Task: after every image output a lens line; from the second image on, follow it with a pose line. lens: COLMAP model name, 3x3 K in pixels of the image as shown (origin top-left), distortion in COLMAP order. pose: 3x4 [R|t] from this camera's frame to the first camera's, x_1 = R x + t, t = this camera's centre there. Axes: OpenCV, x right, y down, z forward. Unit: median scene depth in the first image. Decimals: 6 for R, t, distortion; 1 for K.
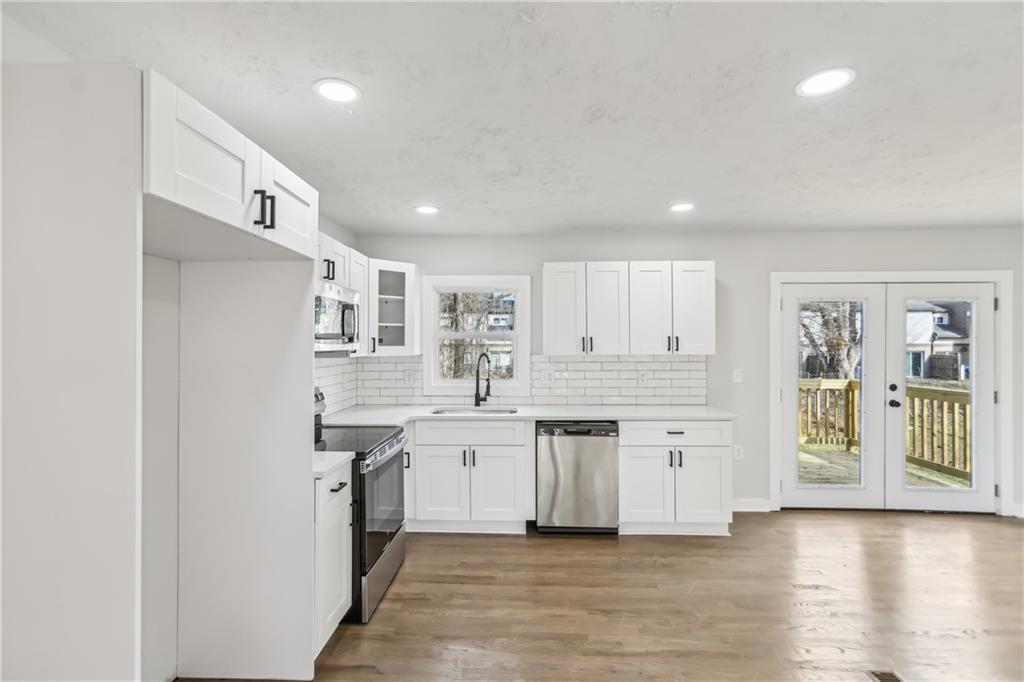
lens RADIAL K [[464.8, 0, 511.9], [0, 464.8, 343.0], [0, 0, 1]] dist [0.014759, 0.000673]
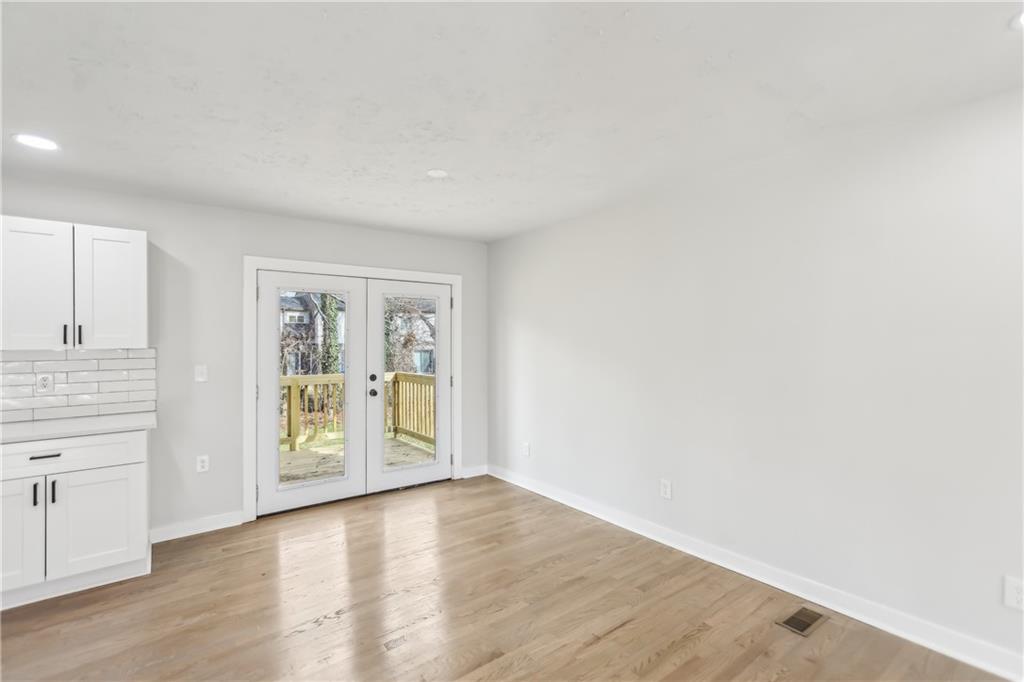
lens RADIAL K [[468.3, 0, 499.0], [0, 468.3, 339.0], [0, 0, 1]] dist [0.002109, 0.000225]
pose [[0.790530, -0.000098, 0.612423, 0.417616], [-0.005129, 0.999964, 0.006780, -0.000758], [-0.612402, -0.008501, 0.790501, -0.004801]]
